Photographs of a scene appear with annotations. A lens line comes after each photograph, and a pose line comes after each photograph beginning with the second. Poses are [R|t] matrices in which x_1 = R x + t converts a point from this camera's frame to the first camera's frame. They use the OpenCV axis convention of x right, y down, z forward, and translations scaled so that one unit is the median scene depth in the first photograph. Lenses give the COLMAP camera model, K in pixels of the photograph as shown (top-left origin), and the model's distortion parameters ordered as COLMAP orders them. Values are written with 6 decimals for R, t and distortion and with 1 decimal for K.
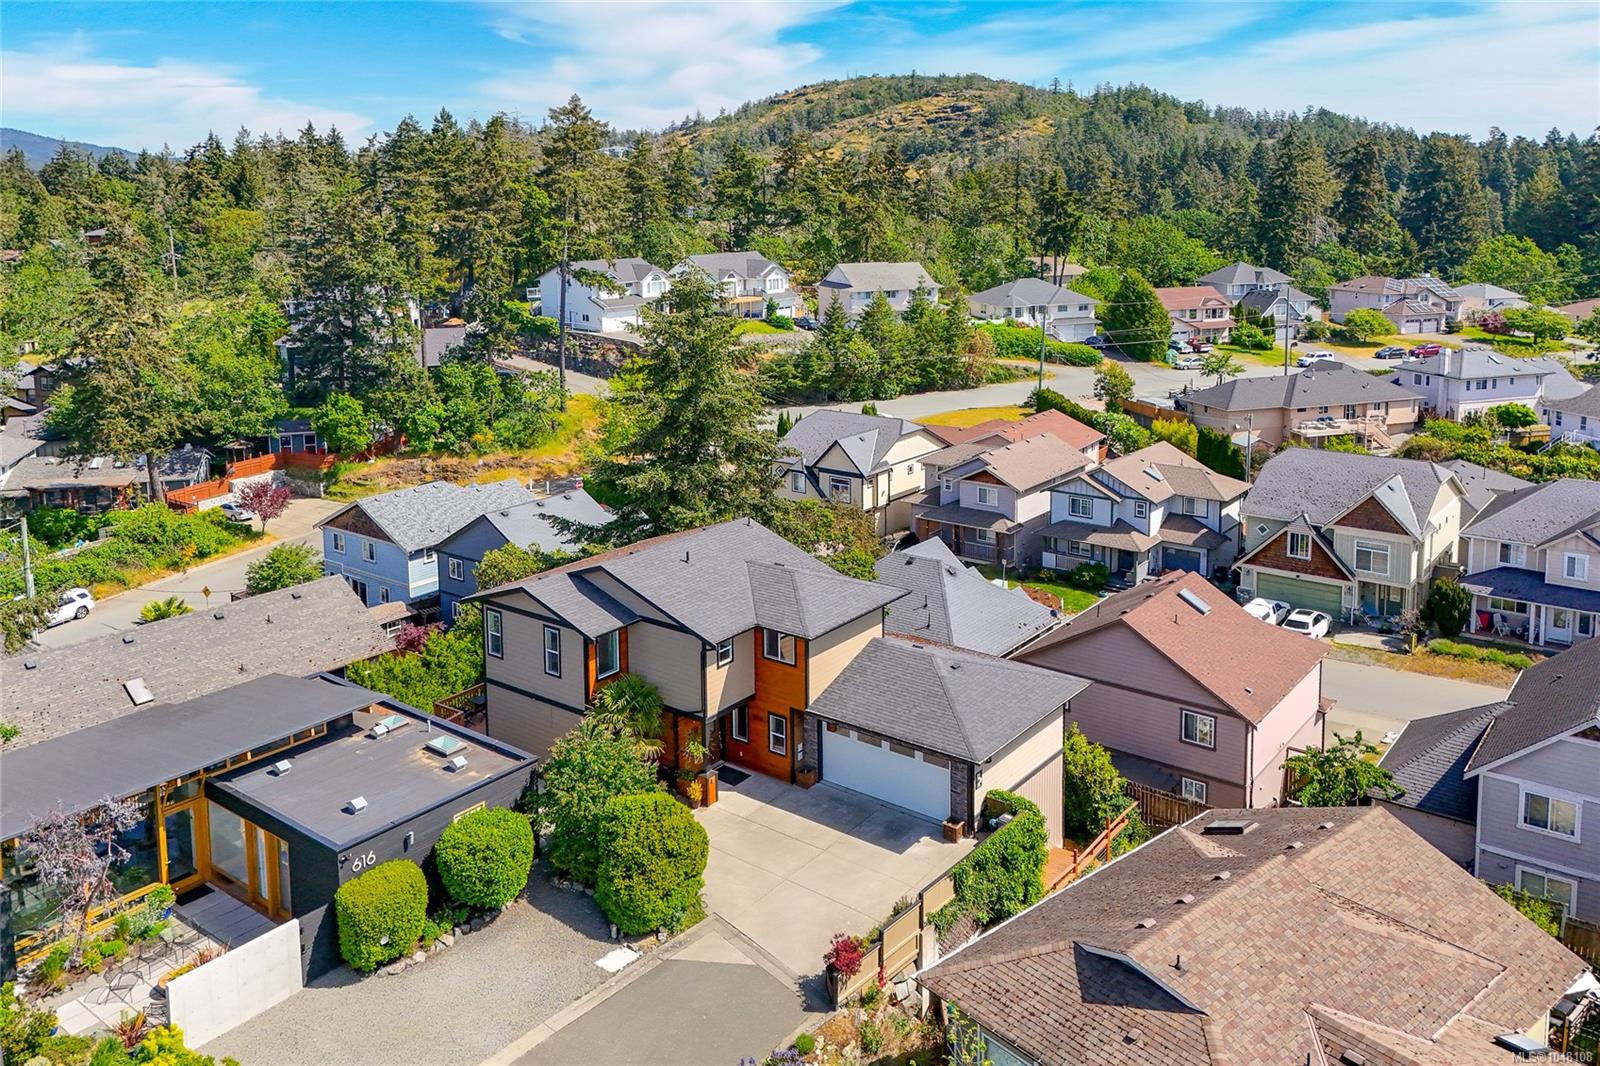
lens RADIAL K [[1226.9, 0, 800.0], [0, 1226.9, 533.0], [0, 0, 1]] dist [0.010785, 0.000746]
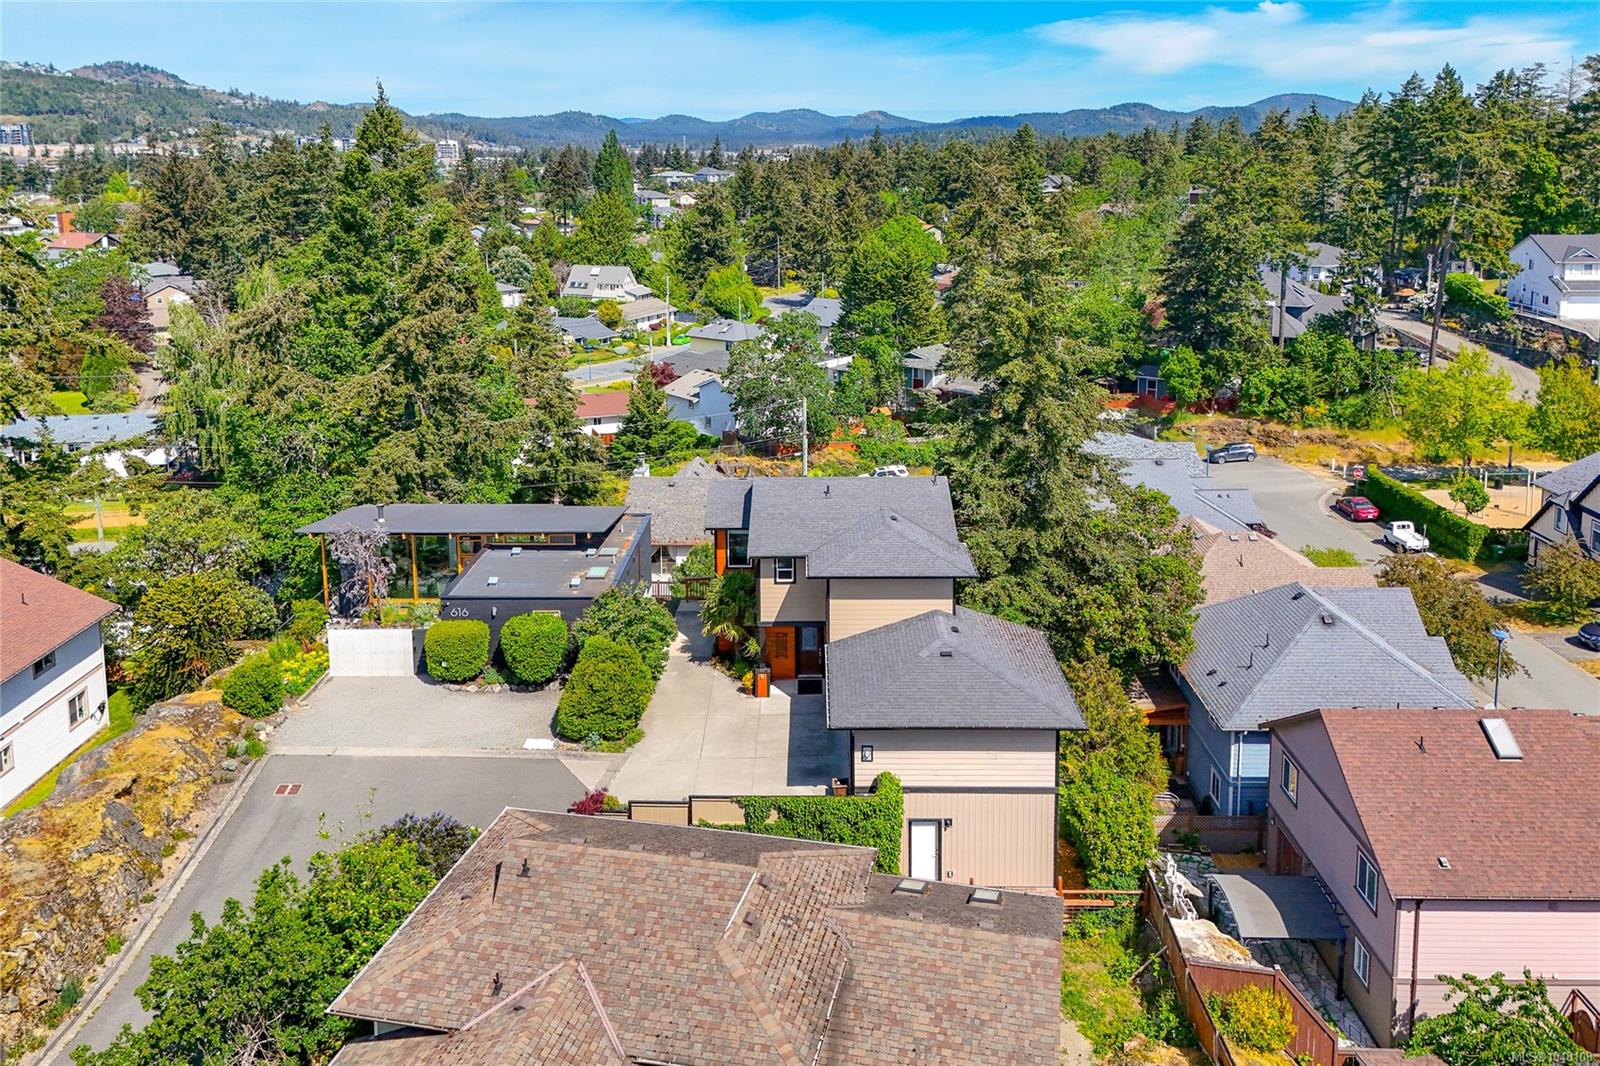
lens RADIAL K [[1194.0, 0, 800.0], [0, 1194.0, 533.0], [0, 0, 1]] dist [-0.003241, -0.000546]
pose [[0.602179, 0.238943, -0.761766, 0.241332], [-0.208400, 0.968126, 0.138931, -0.029750], [0.770682, 0.075091, 0.632781, 0.094409]]
